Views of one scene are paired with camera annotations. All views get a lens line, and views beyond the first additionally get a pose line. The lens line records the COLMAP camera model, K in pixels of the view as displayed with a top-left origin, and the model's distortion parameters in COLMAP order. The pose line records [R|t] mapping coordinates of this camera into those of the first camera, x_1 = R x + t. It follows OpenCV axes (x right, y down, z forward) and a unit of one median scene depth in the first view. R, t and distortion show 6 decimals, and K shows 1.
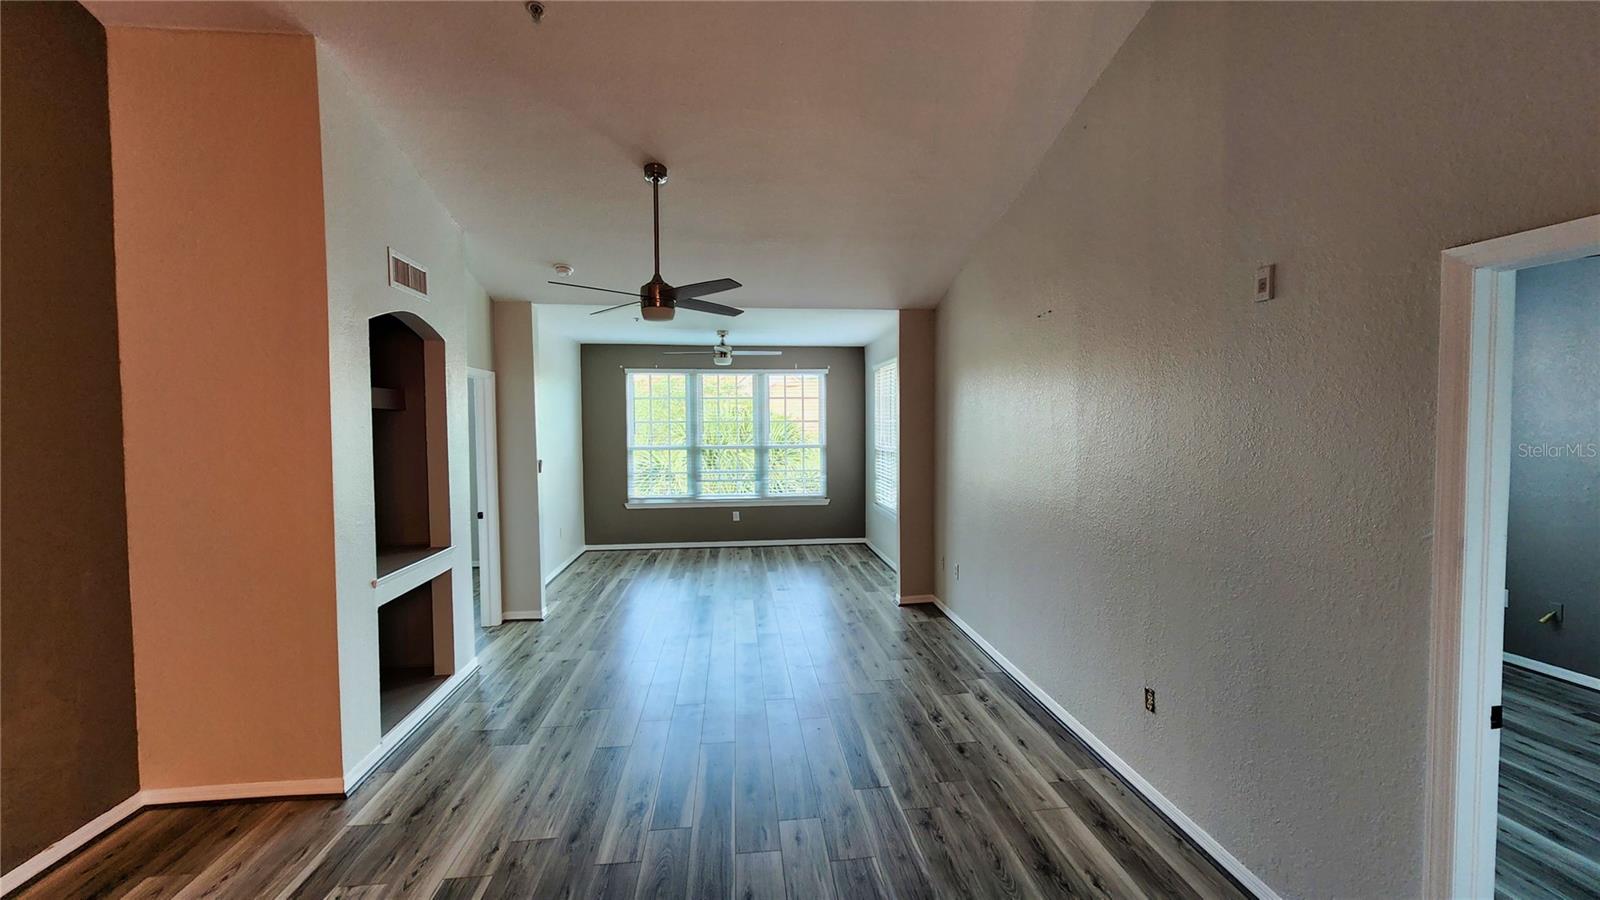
lens RADIAL K [[657.7, 0, 813.5], [0, 657.7, 448.4], [0, 0, 1]] dist [0.007201, -0.003074]
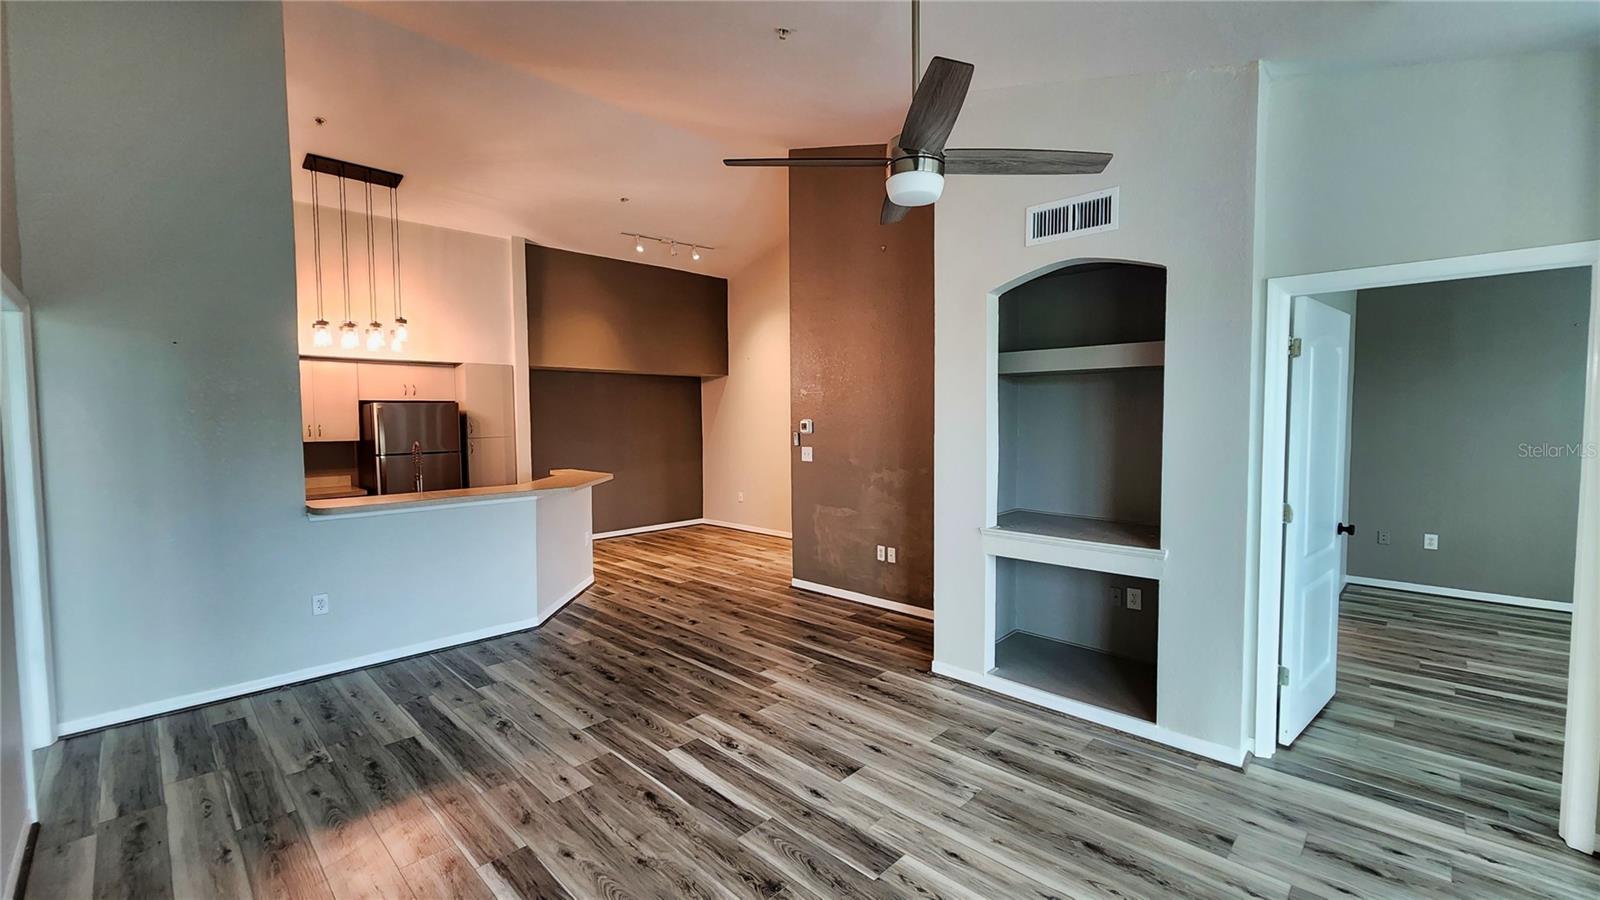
lens RADIAL K [[657.7, 0, 813.5], [0, 657.7, 448.4], [0, 0, 1]] dist [0.007201, -0.003074]
pose [[-0.779020, 0.044101, -0.625446, 0.222678], [-0.008897, 0.996645, 0.081356, -0.020092], [0.626936, 0.068943, -0.776014, 1.496175]]
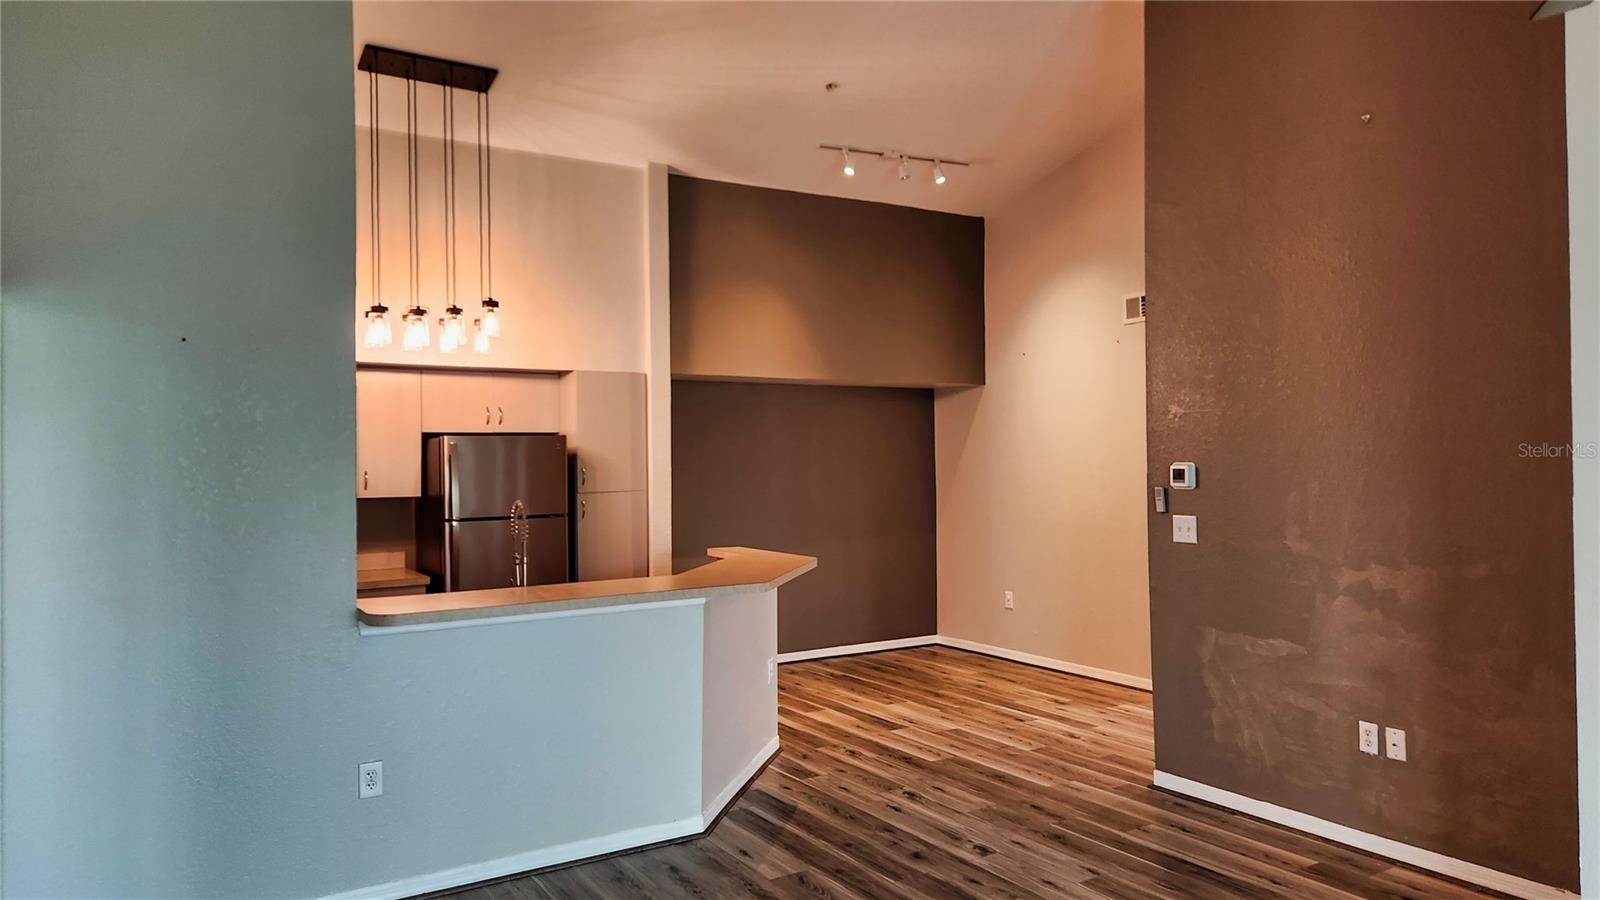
lens RADIAL K [[1070.6, 0, 795.7], [0, 1070.6, 443.0], [0, 0, 1]] dist [0.056201, -0.004195]
pose [[-0.907974, 0.010664, -0.418890, 0.249374], [0.001807, 0.999766, 0.021535, -0.014442], [0.419022, 0.018797, -0.907781, 1.278358]]
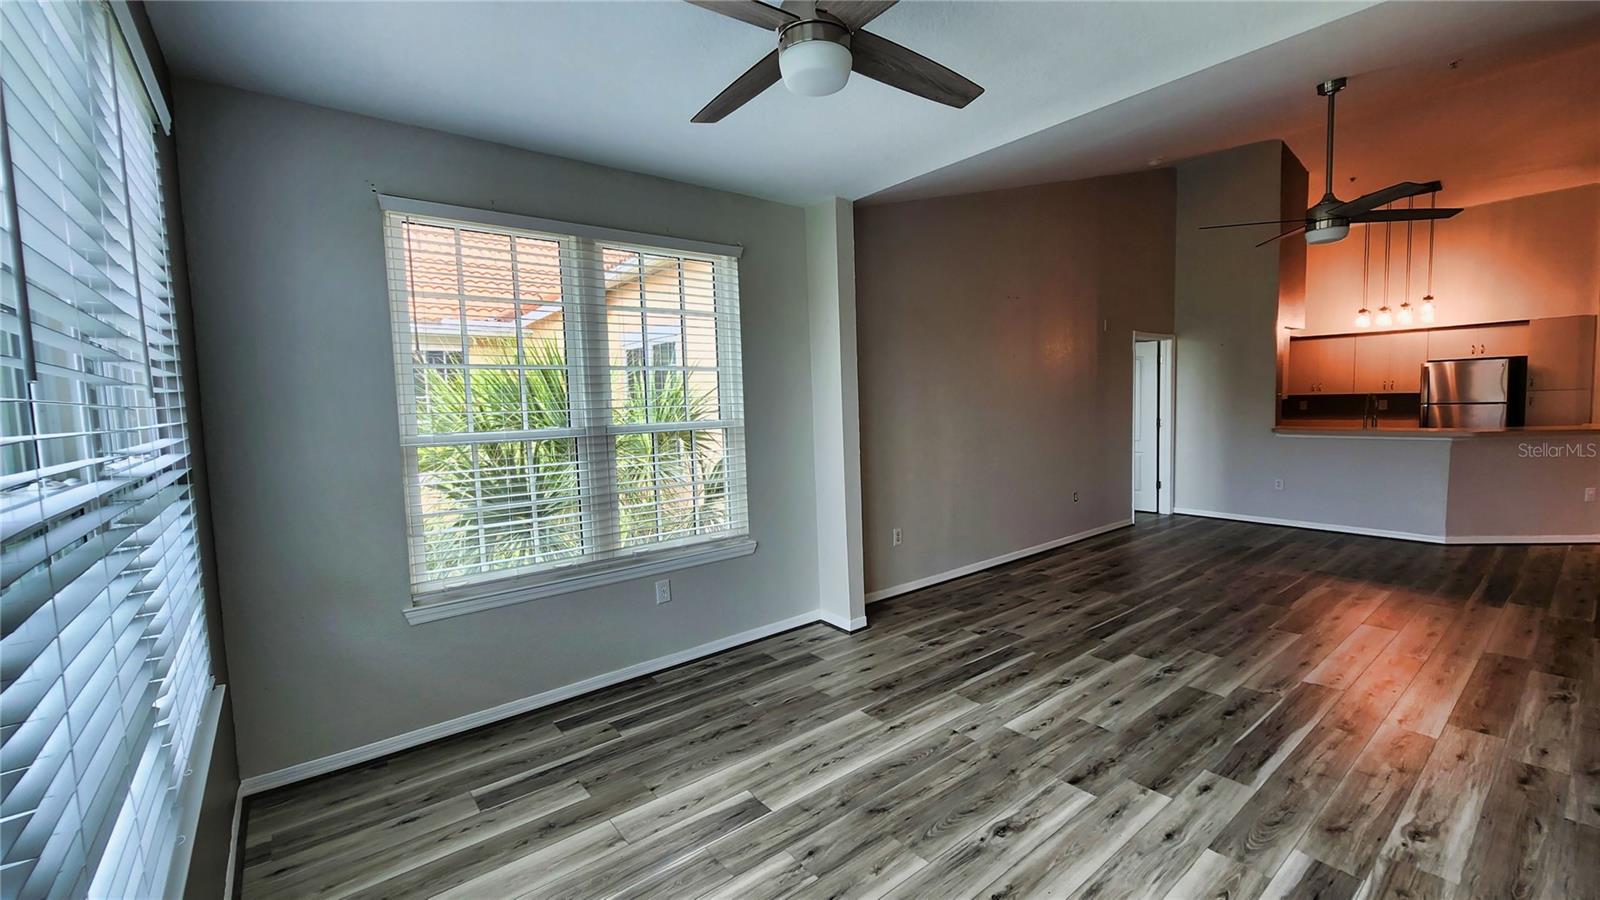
lens RADIAL K [[641.3, 0, 809.1], [0, 641.3, 462.0], [0, 0, 1]] dist [-0.001827, -0.000388]
pose [[-0.524863, -0.060506, 0.849034, -0.679425], [0.065163, 0.991687, 0.110955, -0.030655], [-0.848689, 0.113562, -0.516557, 2.285984]]
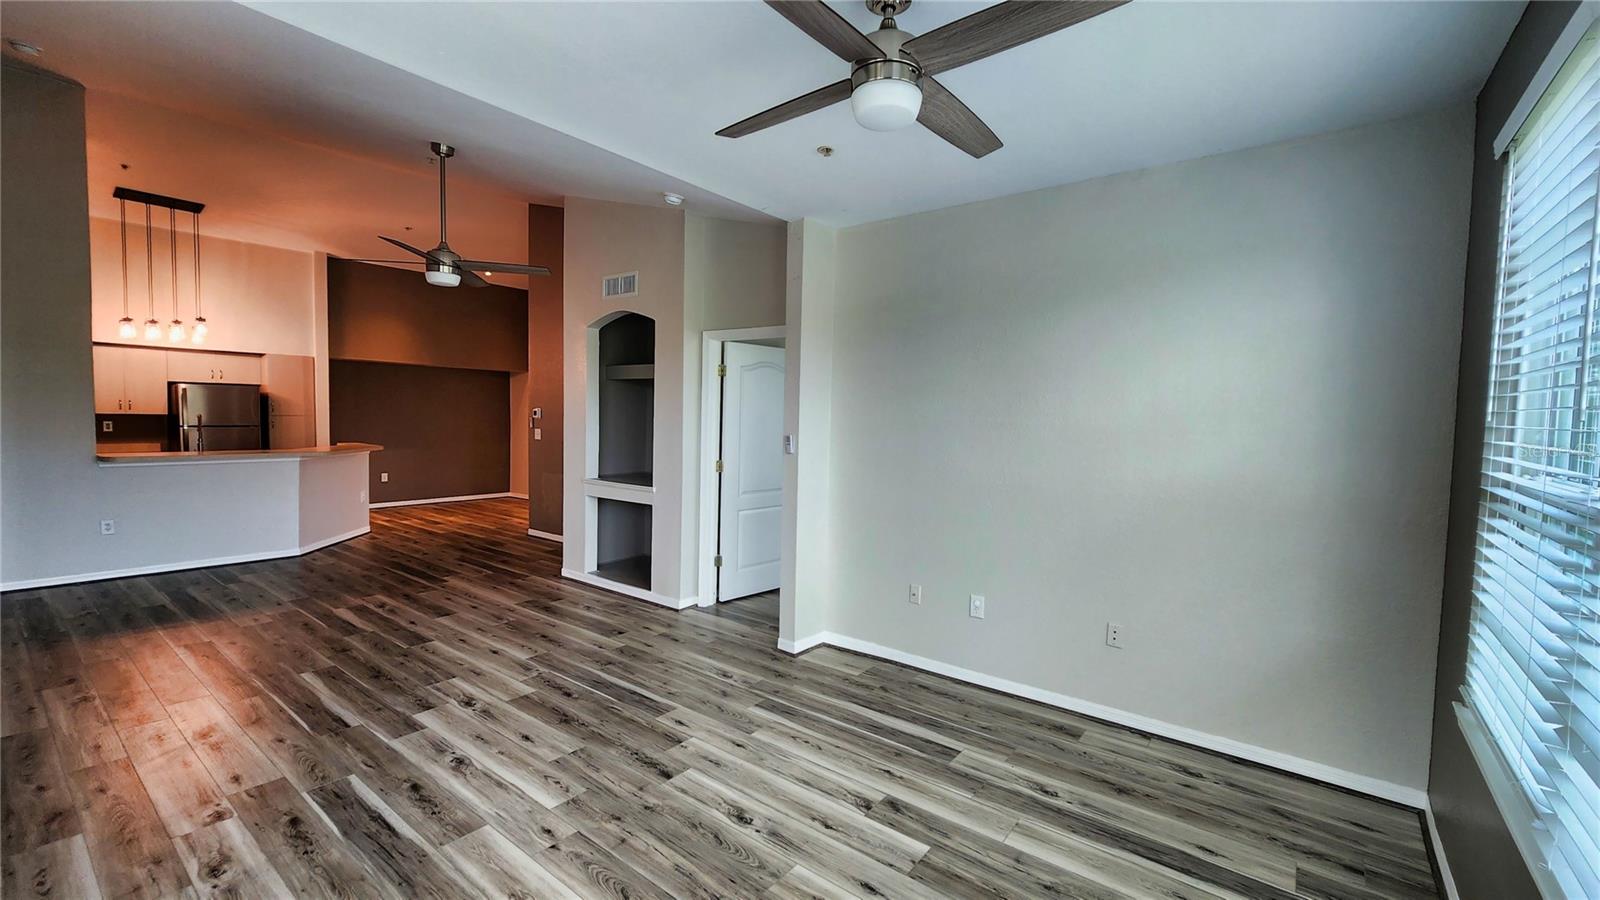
lens RADIAL K [[657.7, 0, 813.5], [0, 657.7, 448.4], [0, 0, 1]] dist [0.007201, -0.003074]
pose [[-0.702418, 0.028533, -0.711193, 0.122965], [-0.042434, 0.995740, 0.081859, -0.040696], [0.710499, 0.087678, -0.698215, 2.343638]]
